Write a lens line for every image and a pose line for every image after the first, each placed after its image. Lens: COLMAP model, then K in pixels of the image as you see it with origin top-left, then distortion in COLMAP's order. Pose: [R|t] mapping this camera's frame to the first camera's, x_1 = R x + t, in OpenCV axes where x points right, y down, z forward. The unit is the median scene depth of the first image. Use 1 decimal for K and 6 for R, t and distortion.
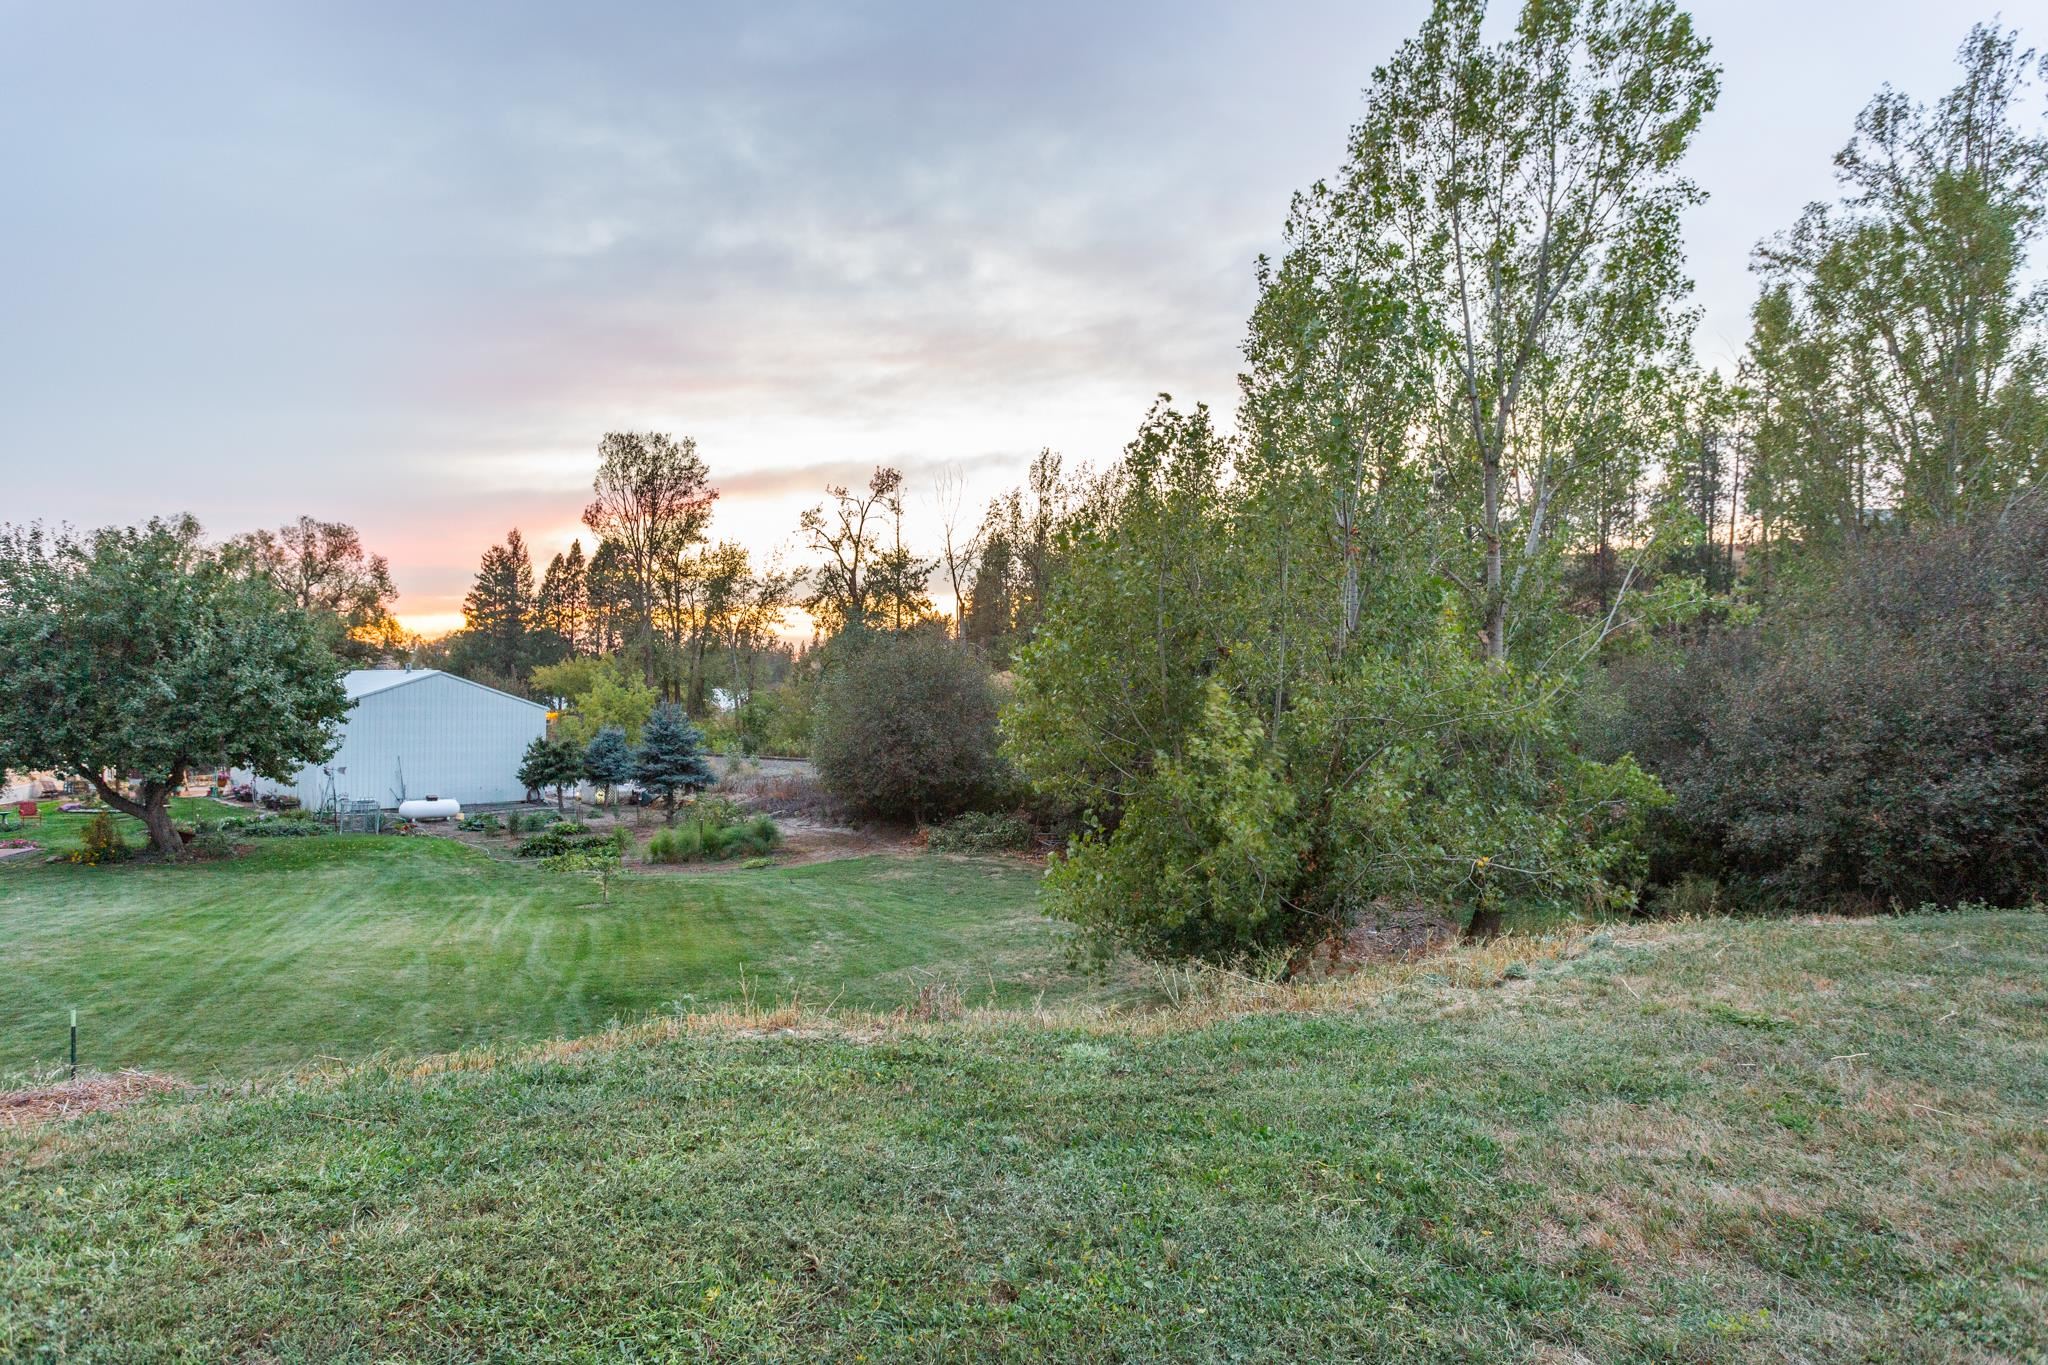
lens RADIAL K [[1214.5, 0, 1024.0], [0, 1214.5, 682.5], [0, 0, 1]] dist [0.000390, -0.001085]
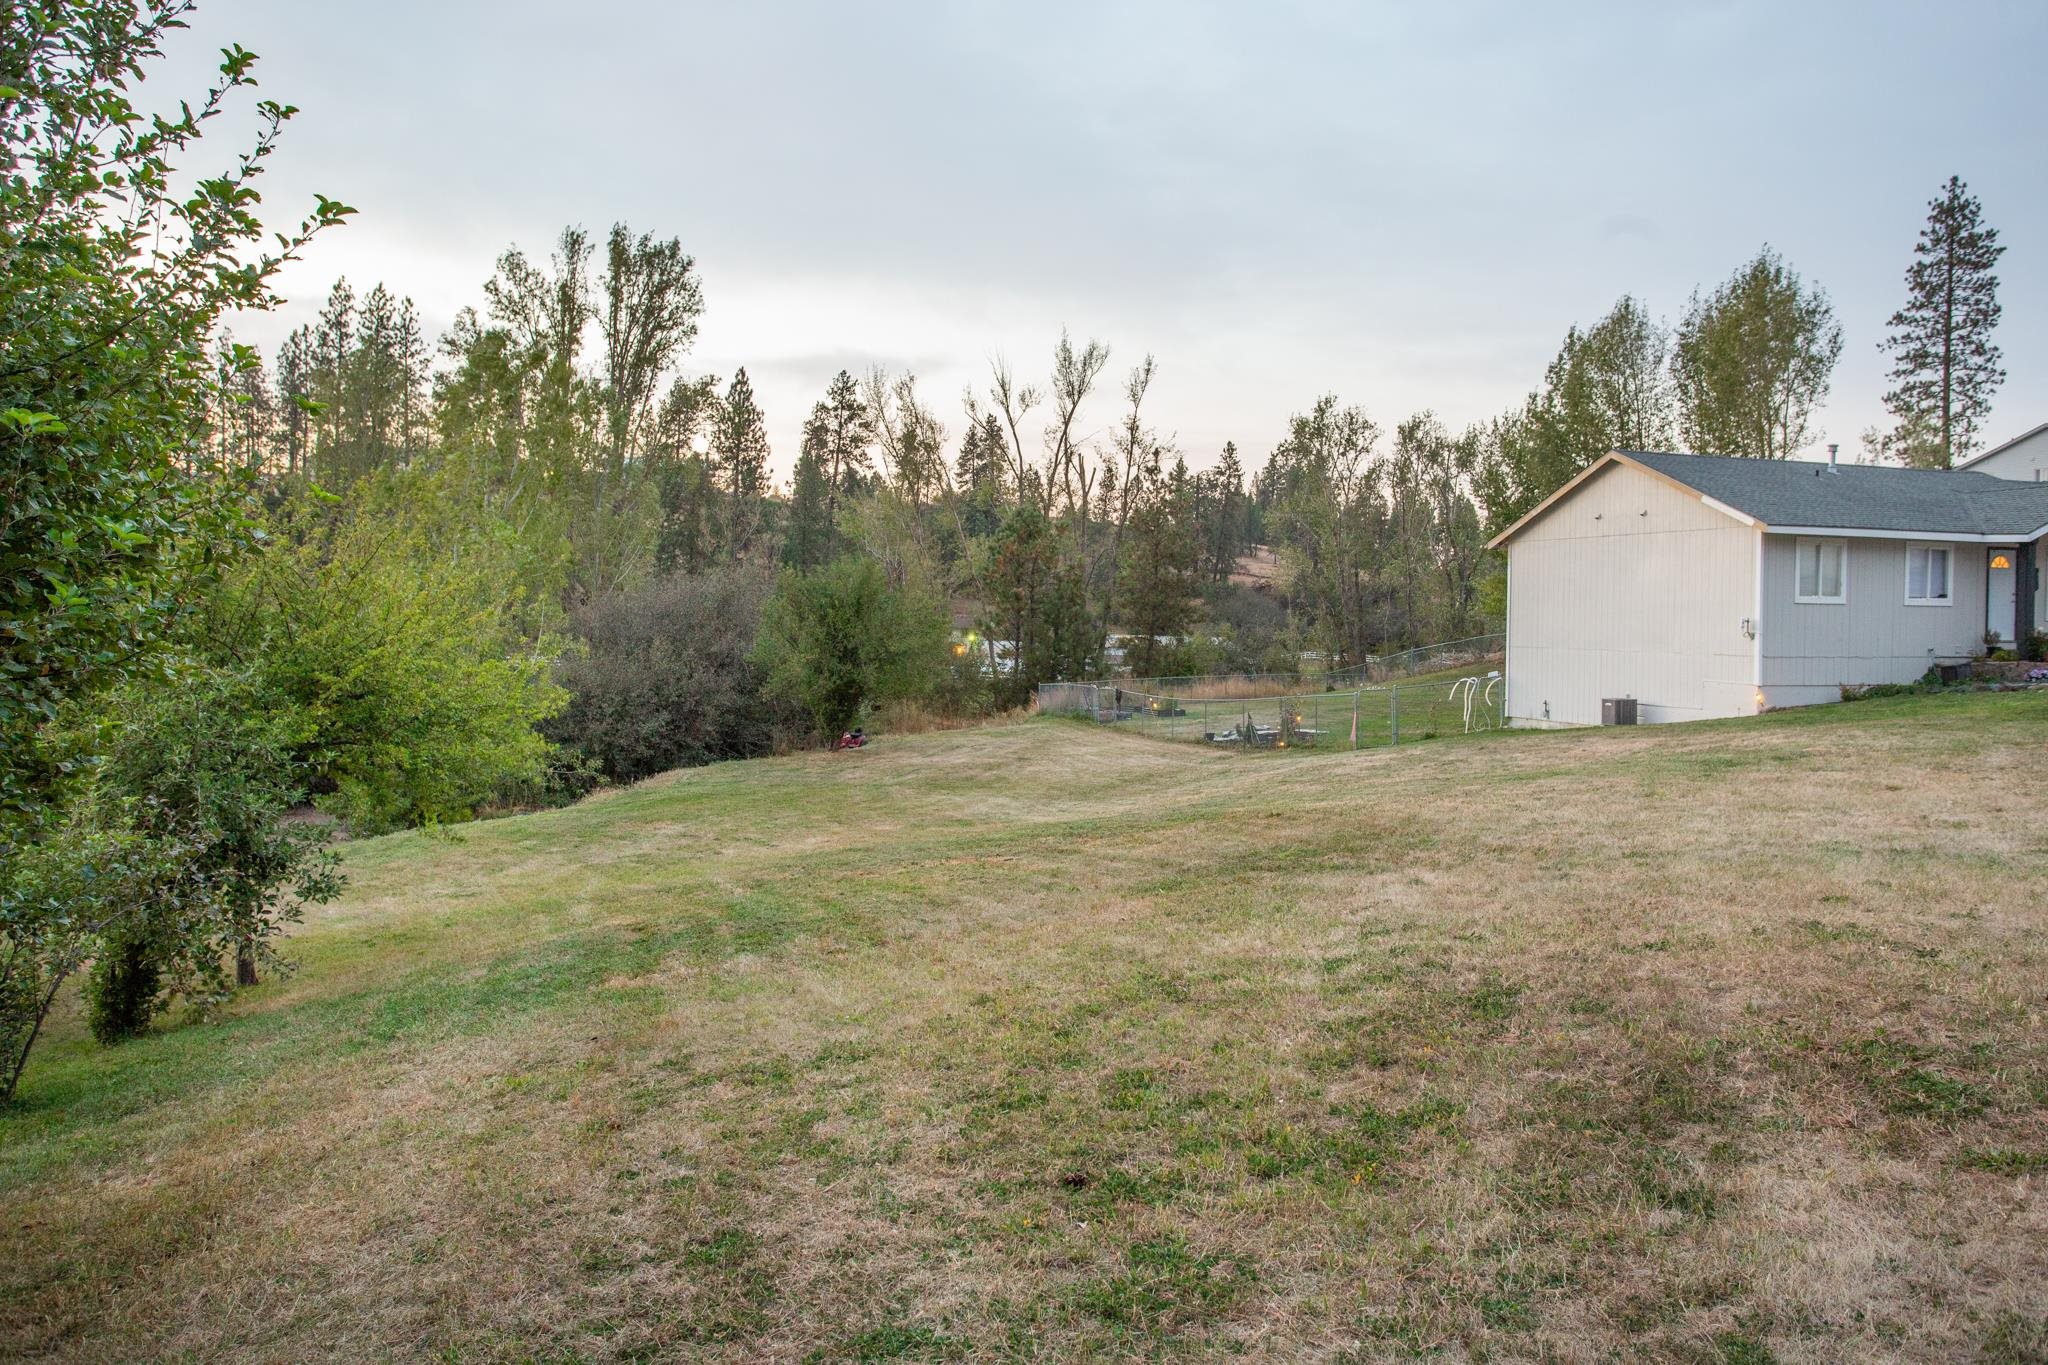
lens RADIAL K [[1505.1, 0, 1075.2], [0, 1505.1, 676.4], [0, 0, 1]] dist [-0.059961, -0.000017]
pose [[0.448467, -0.037073, 0.893030, -0.658125], [-0.015148, 0.998681, 0.049066, -0.073979], [-0.893671, -0.035532, 0.447314, -0.464403]]
